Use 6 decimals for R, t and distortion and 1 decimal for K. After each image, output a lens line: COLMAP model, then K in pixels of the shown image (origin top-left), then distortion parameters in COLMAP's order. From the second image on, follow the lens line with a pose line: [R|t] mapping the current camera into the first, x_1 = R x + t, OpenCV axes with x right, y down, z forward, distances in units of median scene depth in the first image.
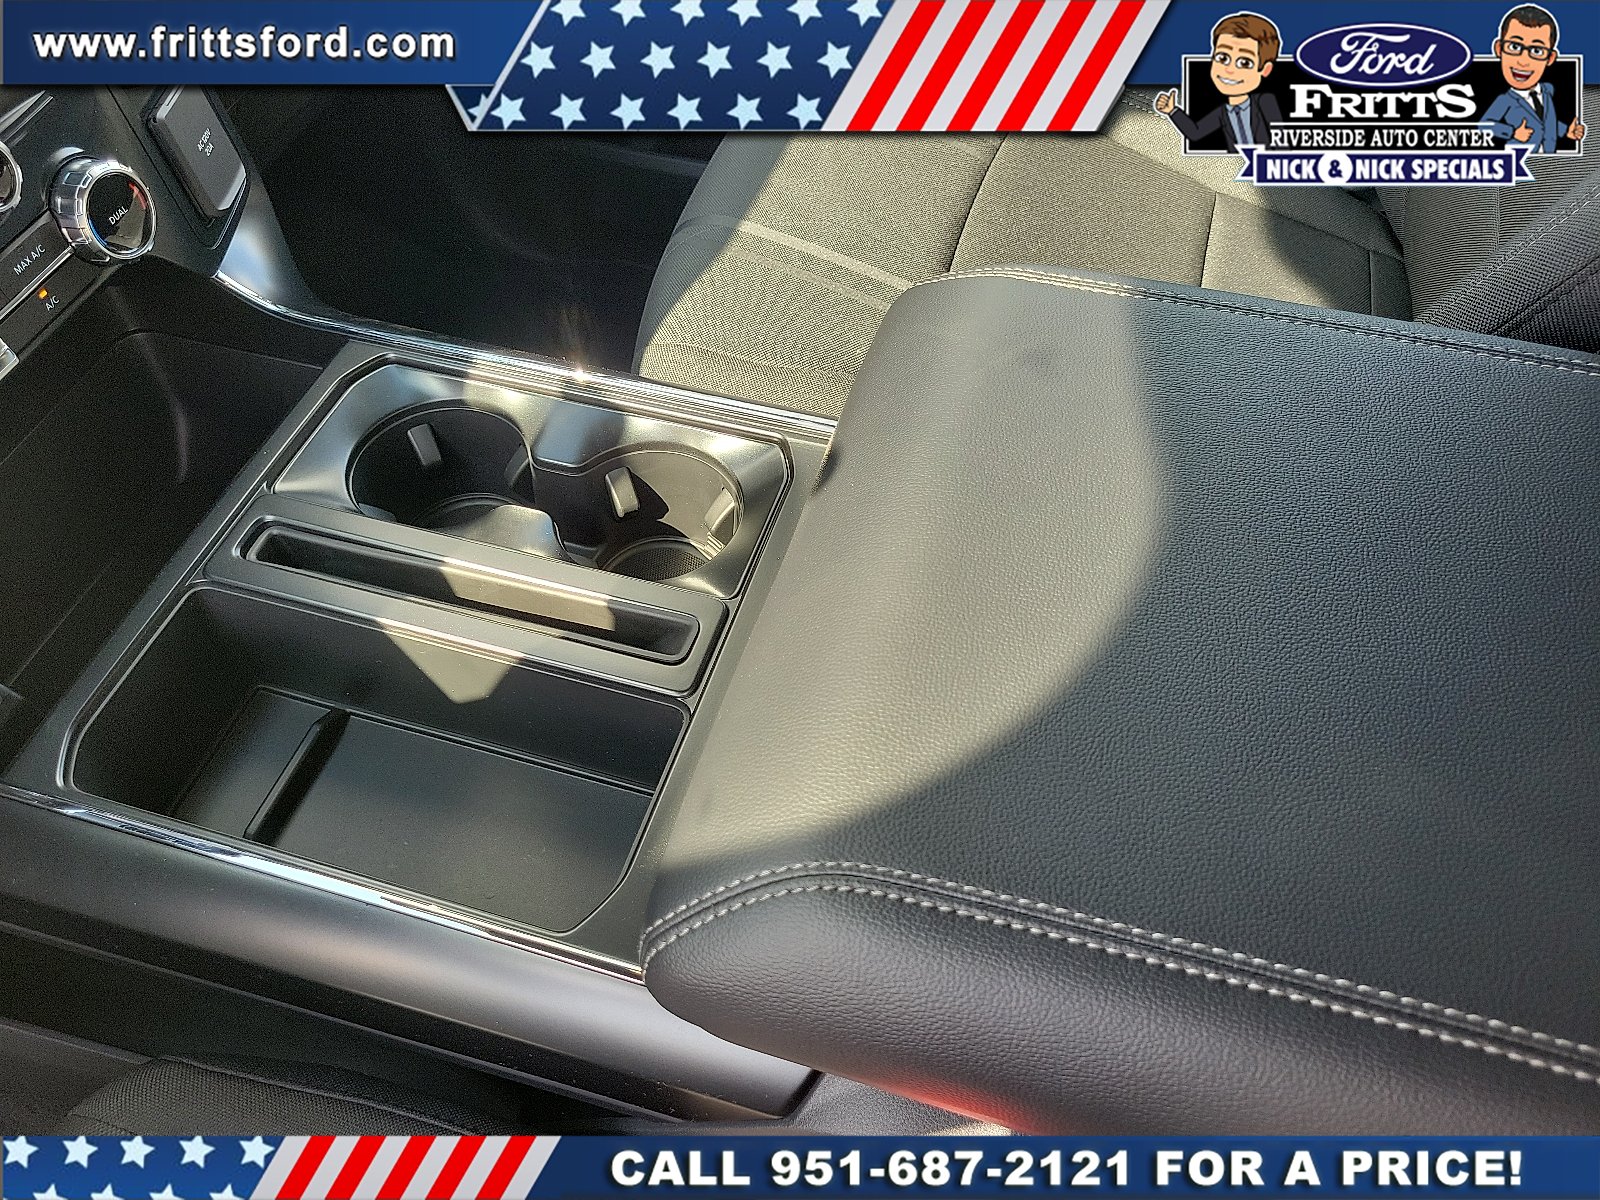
lens RADIAL K [[1216.6, 0, 799.9], [0, 1216.6, 608.0], [0, 0, 1]] dist [0.040623, -0.020738]
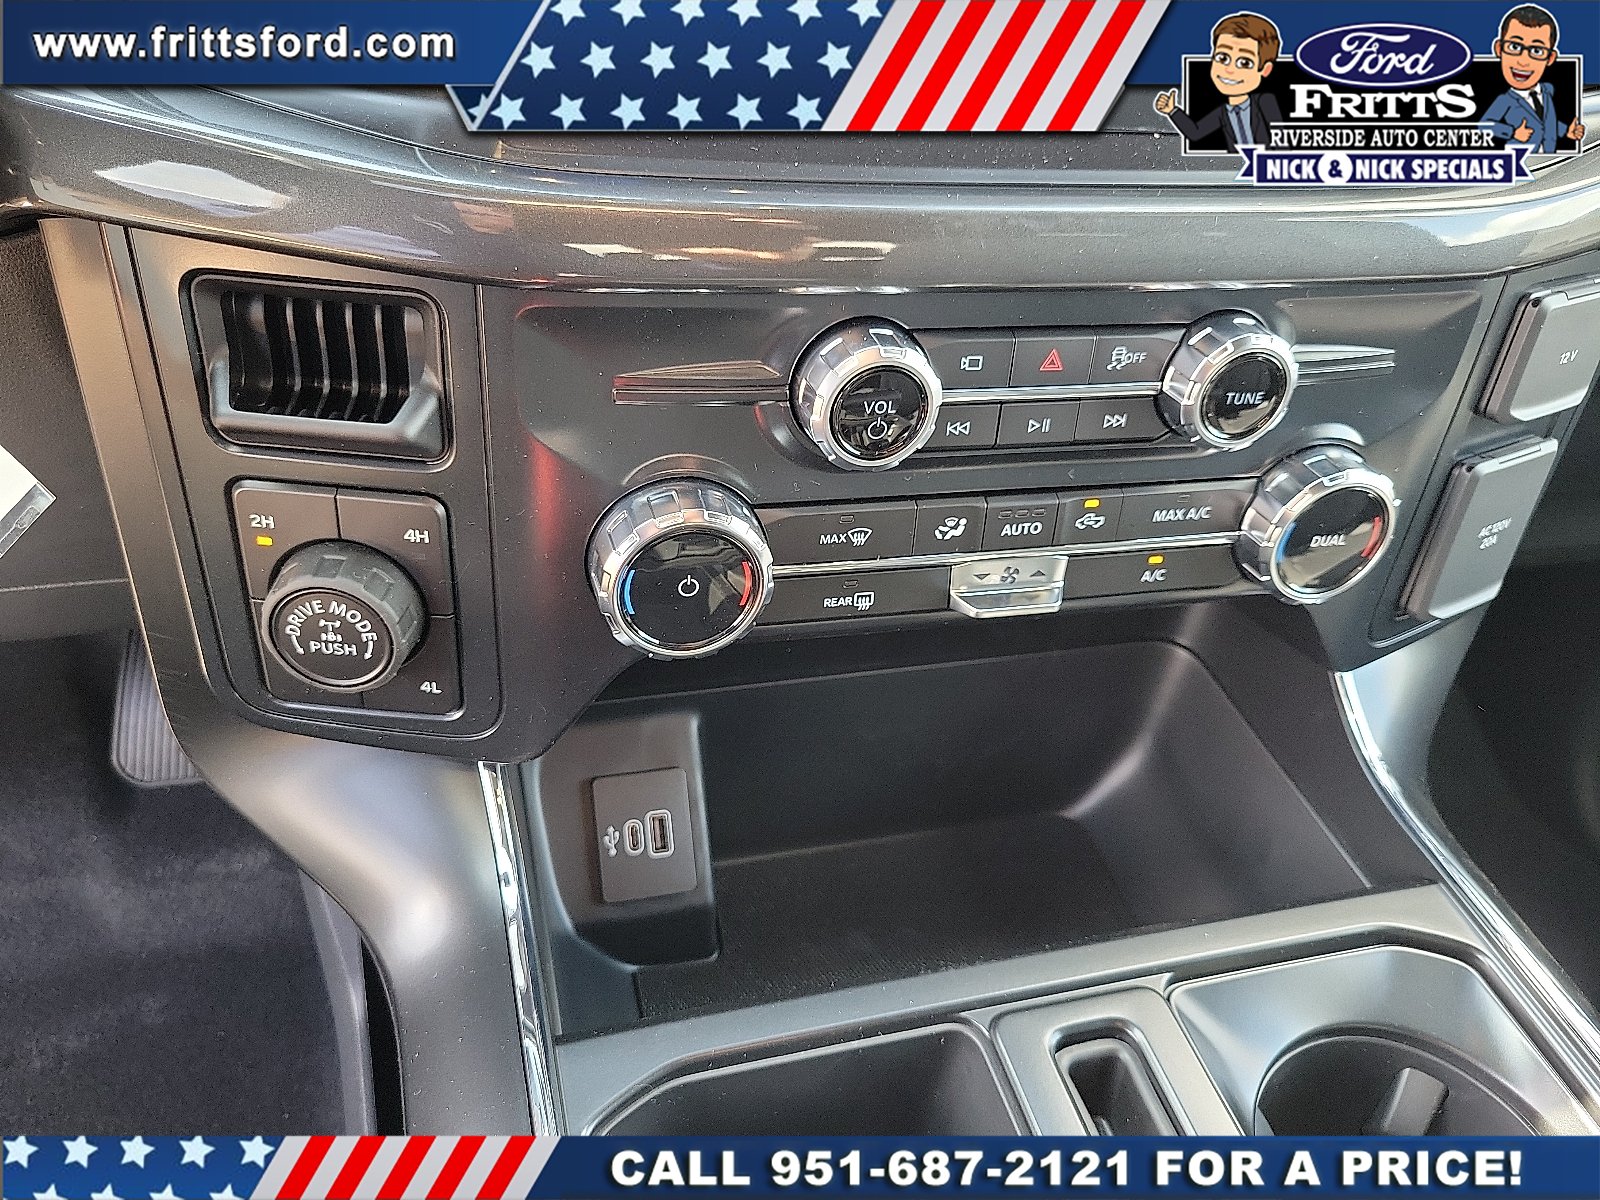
lens RADIAL K [[1216.6, 0, 831.5], [0, 1216.6, 597.8], [0, 0, 1]] dist [0.040623, -0.020738]
pose [[0.545420, 0.591246, -0.594092, -0.288952], [-0.740011, 0.672519, -0.010087, -0.099320], [0.393574, 0.445136, 0.804334, 0.389676]]
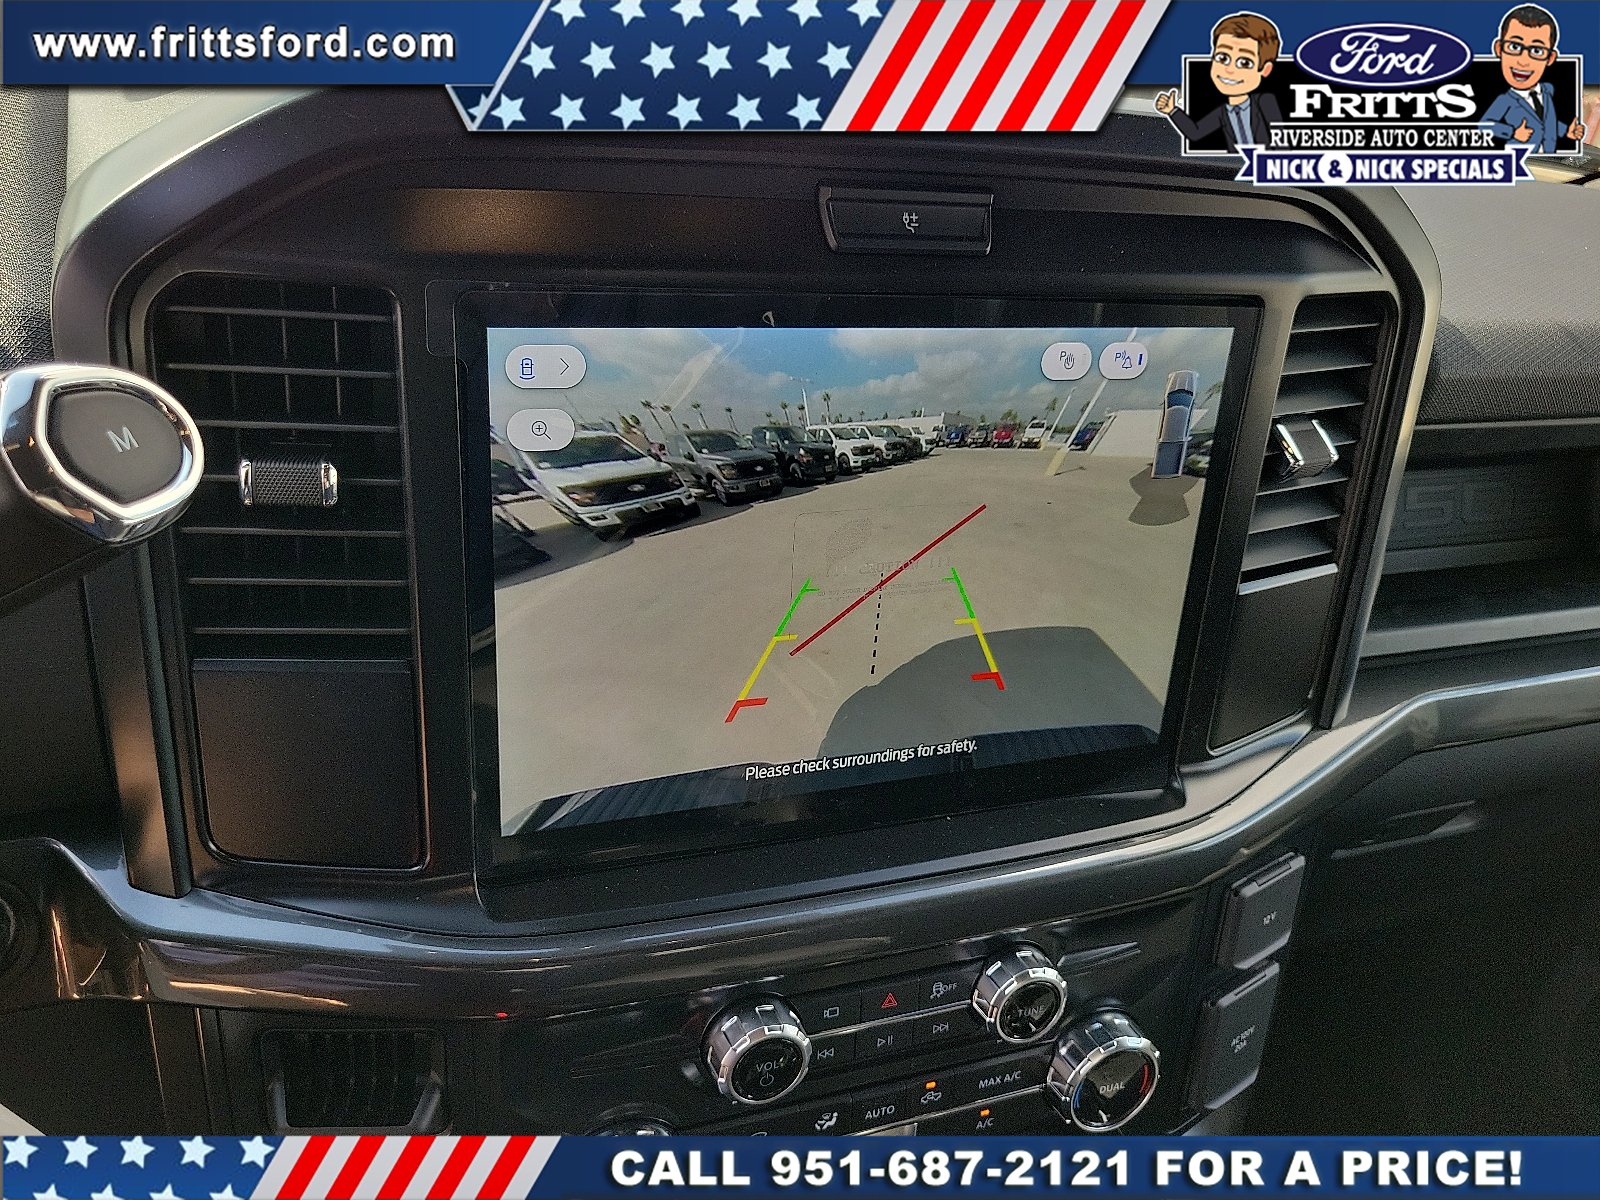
lens RADIAL K [[1216.6, 0, 792.6], [0, 1216.6, 599.4], [0, 0, 1]] dist [0.040623, -0.020738]
pose [[0.620550, 0.425571, -0.658640, -0.268658], [-0.687422, 0.699372, -0.195779, -0.229115], [0.377317, 0.574254, 0.726542, 0.117630]]
